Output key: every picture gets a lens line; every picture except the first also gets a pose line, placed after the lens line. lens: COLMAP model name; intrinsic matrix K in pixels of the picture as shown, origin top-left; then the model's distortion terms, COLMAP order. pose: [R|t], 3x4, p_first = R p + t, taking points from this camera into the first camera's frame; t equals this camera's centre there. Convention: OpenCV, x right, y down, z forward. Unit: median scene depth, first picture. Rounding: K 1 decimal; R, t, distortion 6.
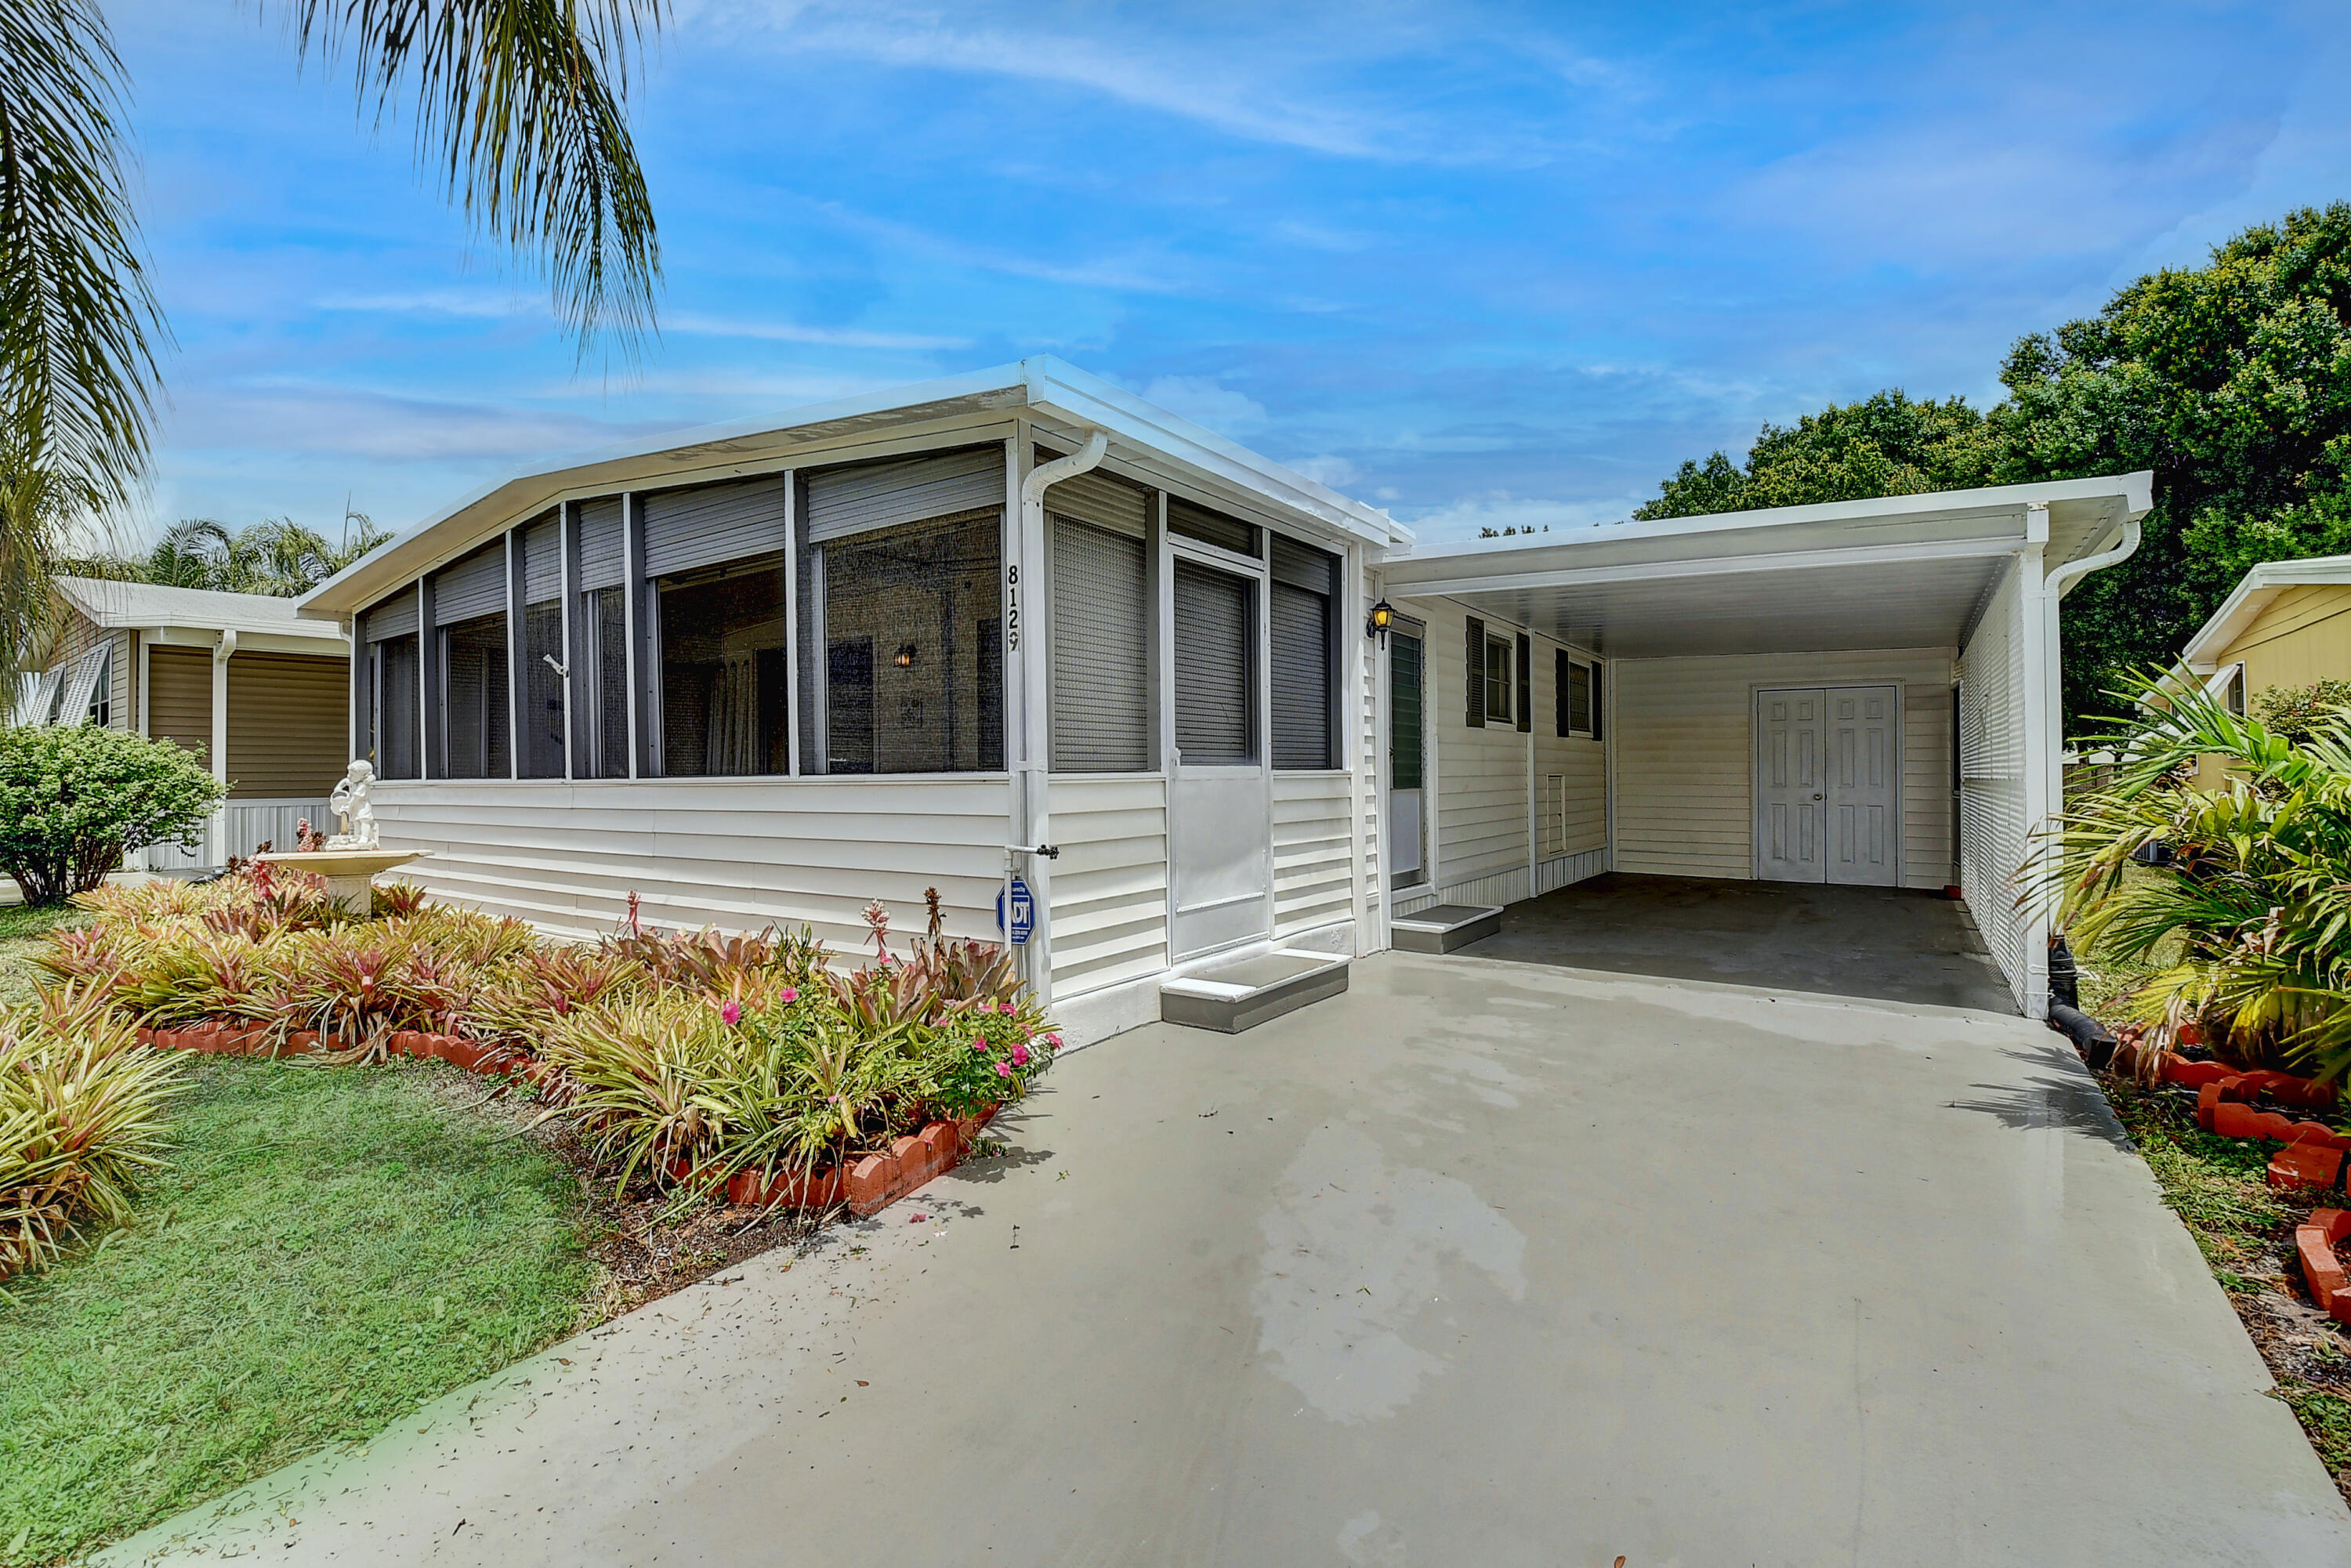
lens RADIAL K [[1037.4, 0, 1168.4], [0, 1037.4, 760.6], [0, 0, 1]] dist [0.003423, -0.016435]
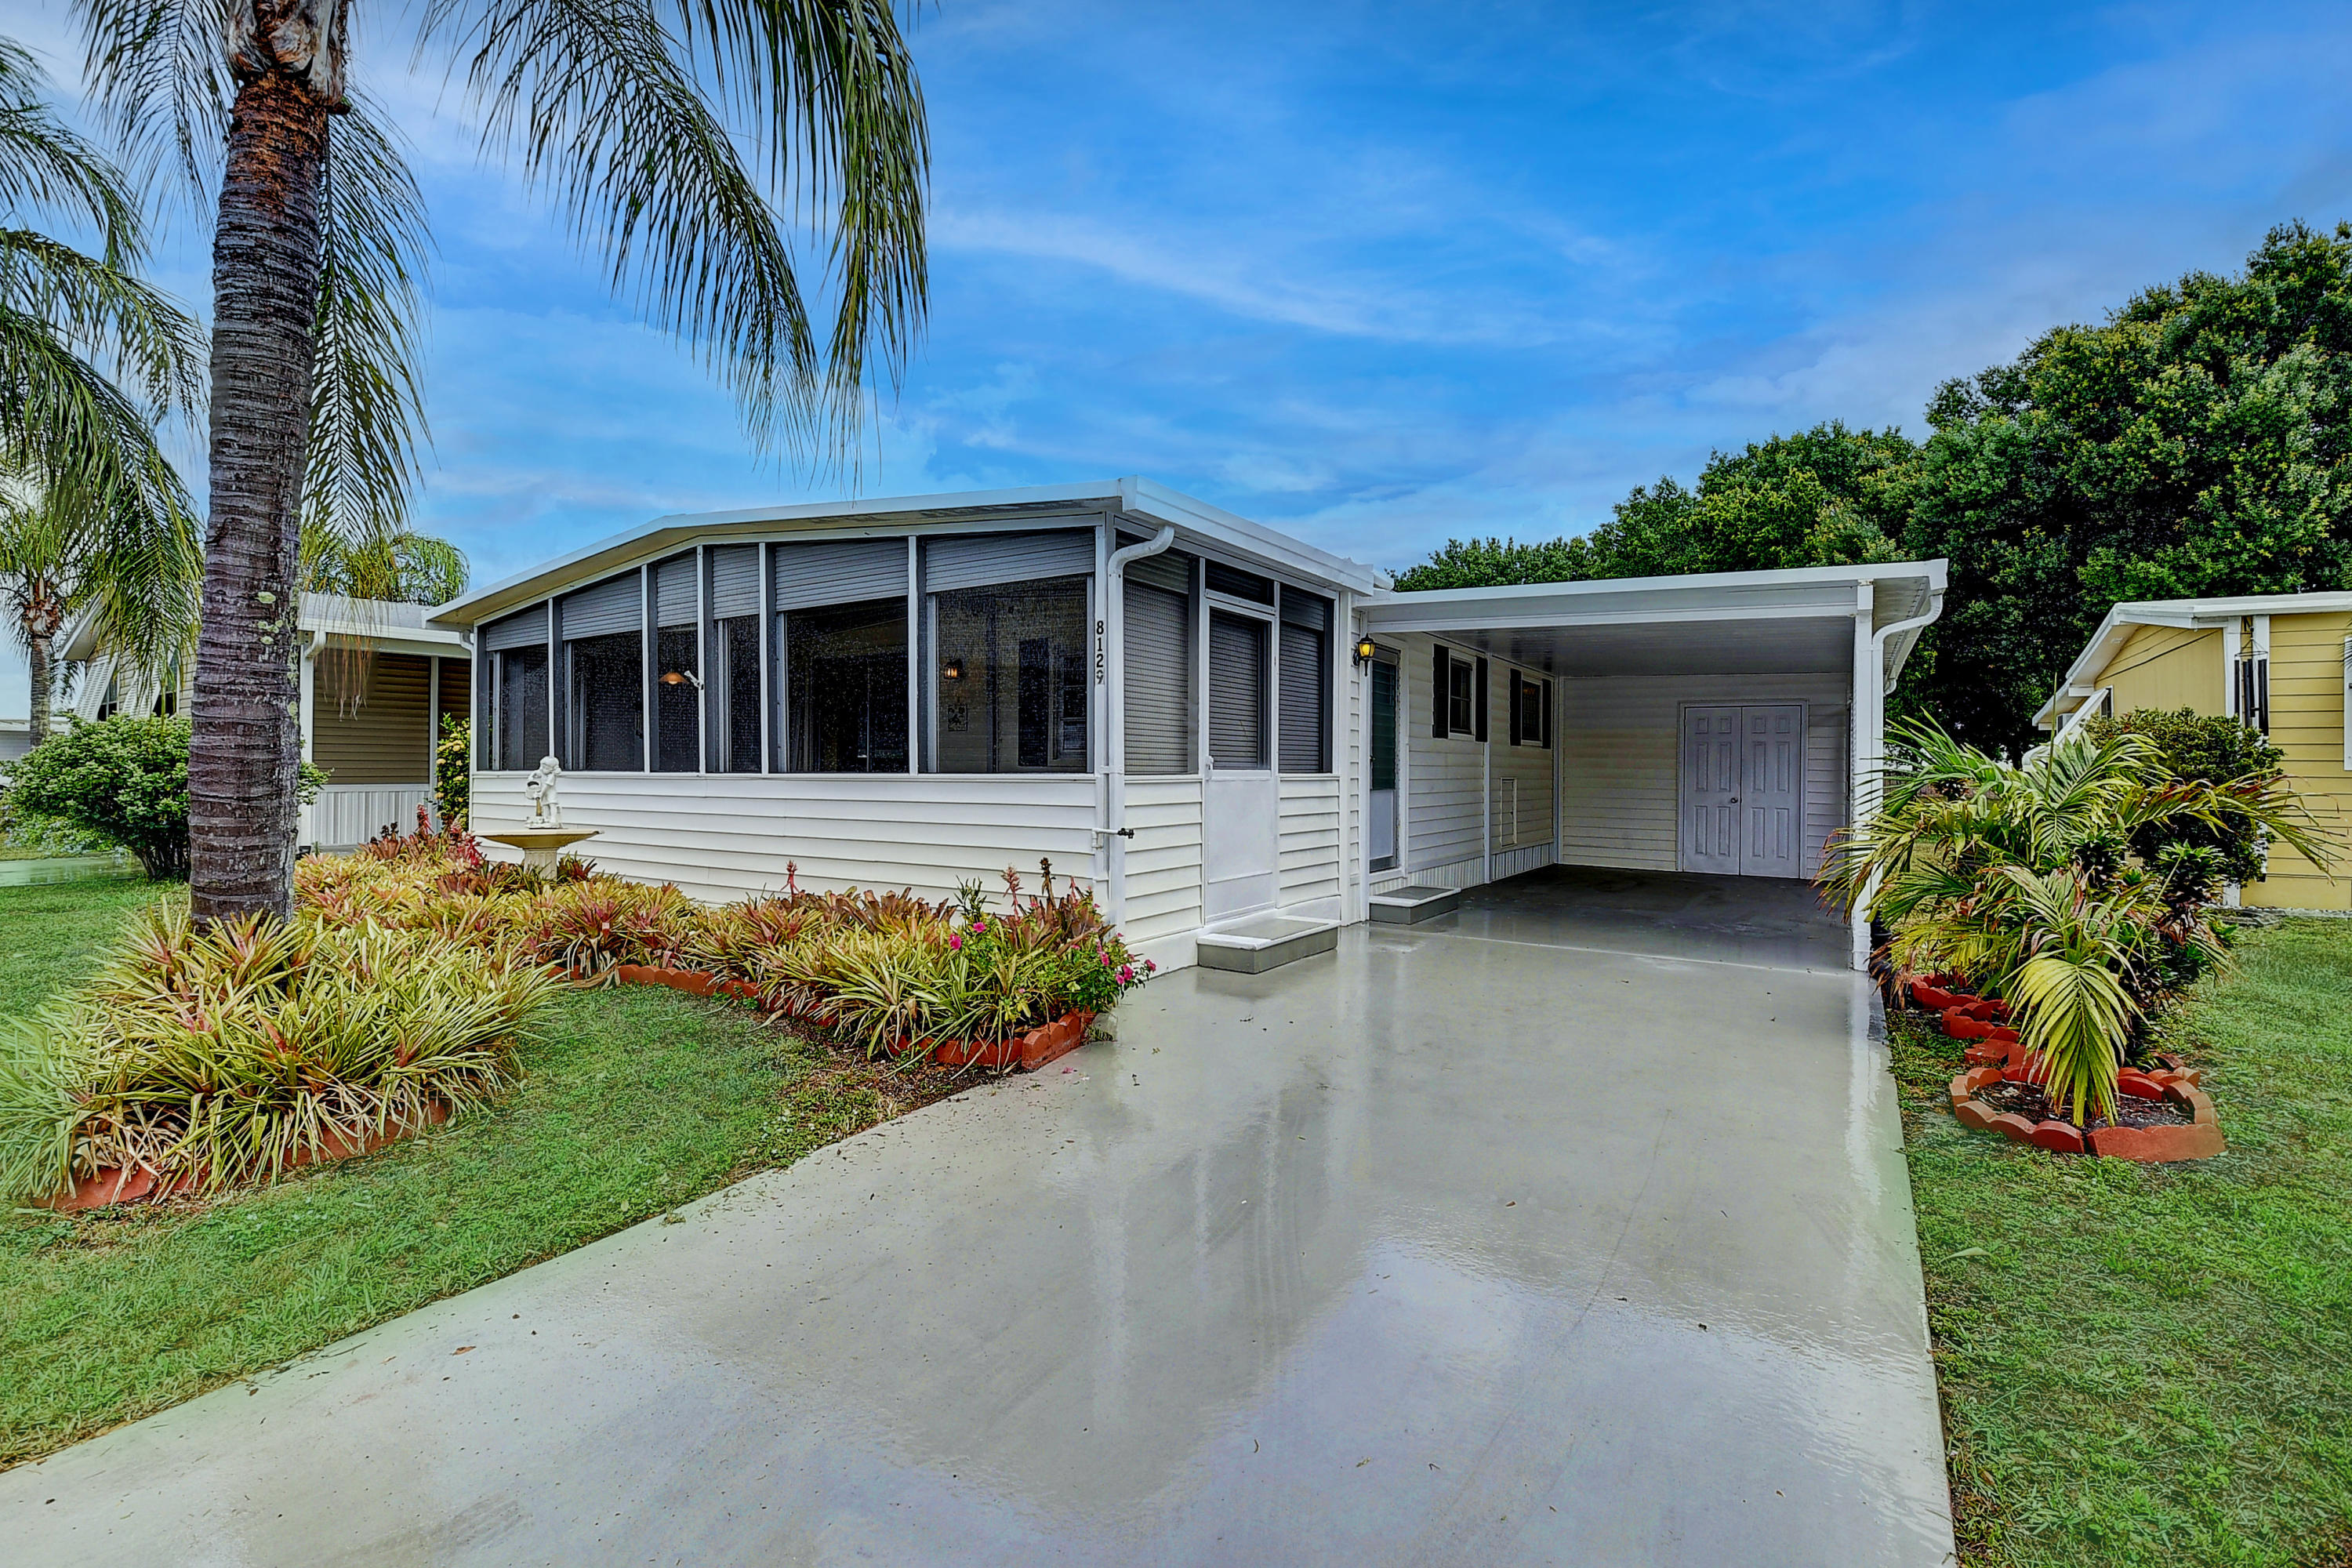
lens RADIAL K [[1034.7, 0, 1162.1], [0, 1034.7, 759.4], [0, 0, 1]] dist [0.002347, -0.016944]
pose [[0.999628, 0.013415, 0.023726, -0.072376], [-0.013487, 0.999905, 0.002913, -0.009774], [-0.023685, -0.003232, 0.999714, -0.255006]]
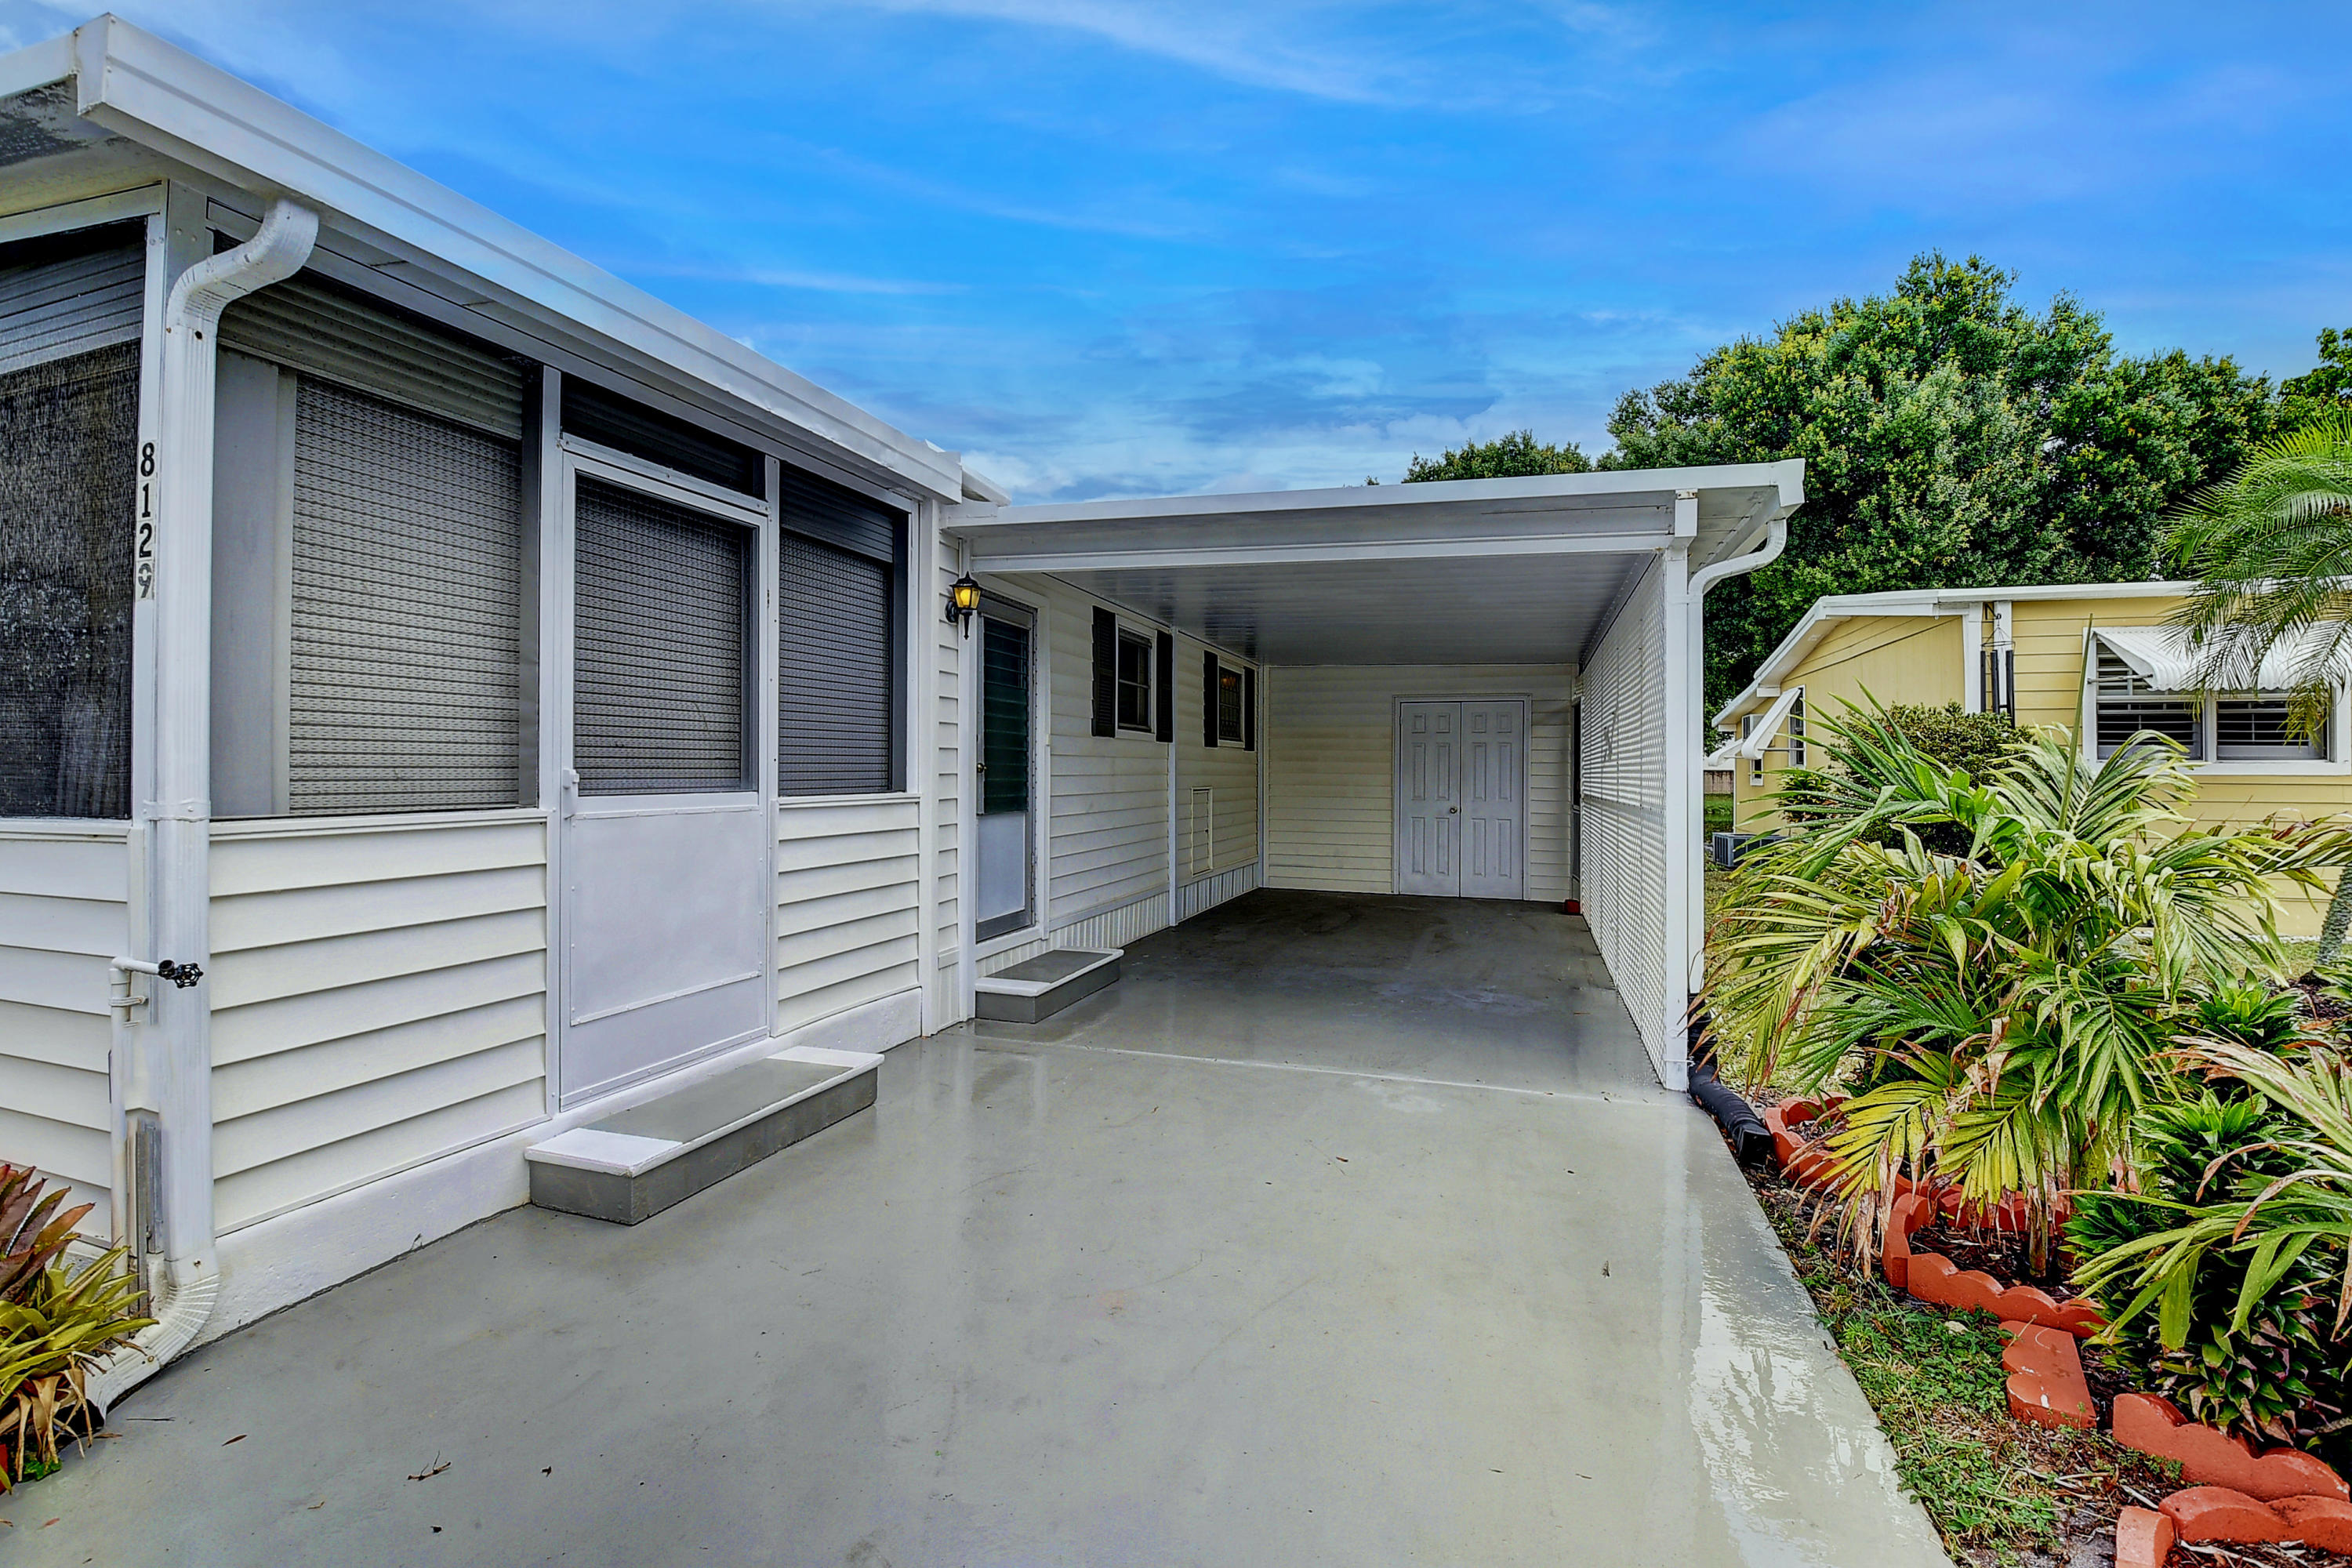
lens RADIAL K [[1011.7, 0, 1161.0], [0, 1011.7, 774.4], [0, 0, 1]] dist [0.023071, -0.025277]
pose [[0.961899, 0.006745, 0.273322, 0.162063], [-0.011131, 0.999833, 0.014499, -0.019648], [-0.273179, -0.016989, 0.961813, 0.253740]]
